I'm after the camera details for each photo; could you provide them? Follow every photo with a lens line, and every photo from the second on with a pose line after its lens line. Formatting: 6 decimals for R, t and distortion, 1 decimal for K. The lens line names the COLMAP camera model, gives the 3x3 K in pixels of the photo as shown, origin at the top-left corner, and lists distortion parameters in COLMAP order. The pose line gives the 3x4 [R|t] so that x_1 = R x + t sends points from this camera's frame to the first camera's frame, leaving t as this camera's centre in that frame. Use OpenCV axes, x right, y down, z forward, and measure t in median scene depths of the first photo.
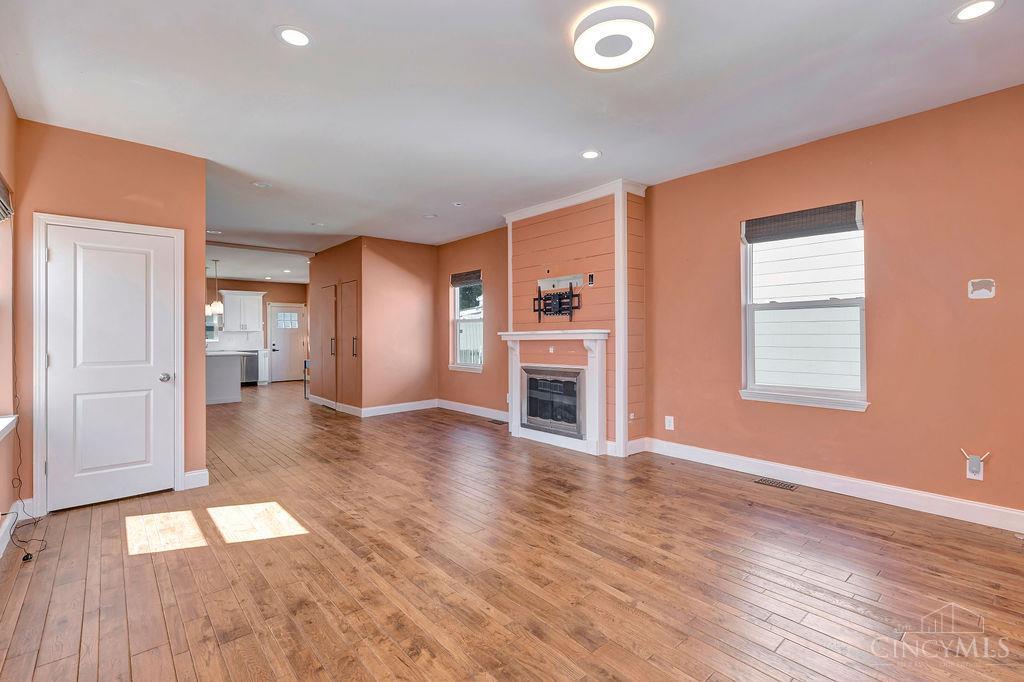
lens RADIAL K [[466.3, 0, 513.6], [0, 466.3, 332.1], [0, 0, 1]] dist [0.000444, -0.000026]
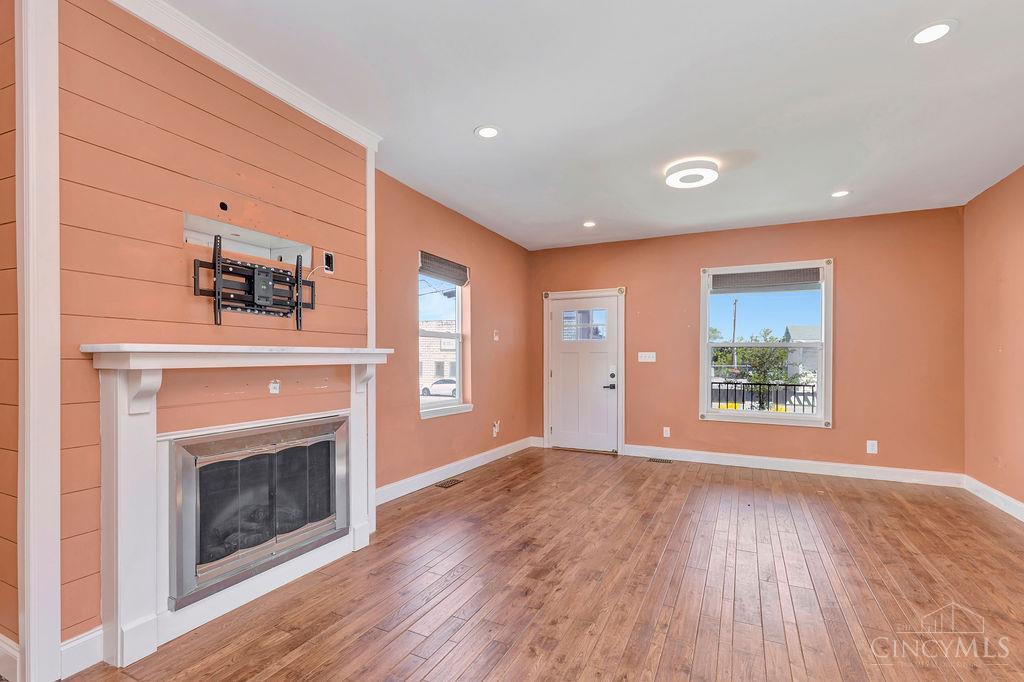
lens RADIAL K [[479.0, 0, 517.1], [0, 479.0, 360.1], [0, 0, 1]] dist [0.001400, 0.000007]
pose [[-0.407541, 0.003344, 0.913181, -0.580113], [-0.008543, 0.999936, -0.007475, 0.015702], [-0.913147, -0.010847, -0.407486, 1.236217]]
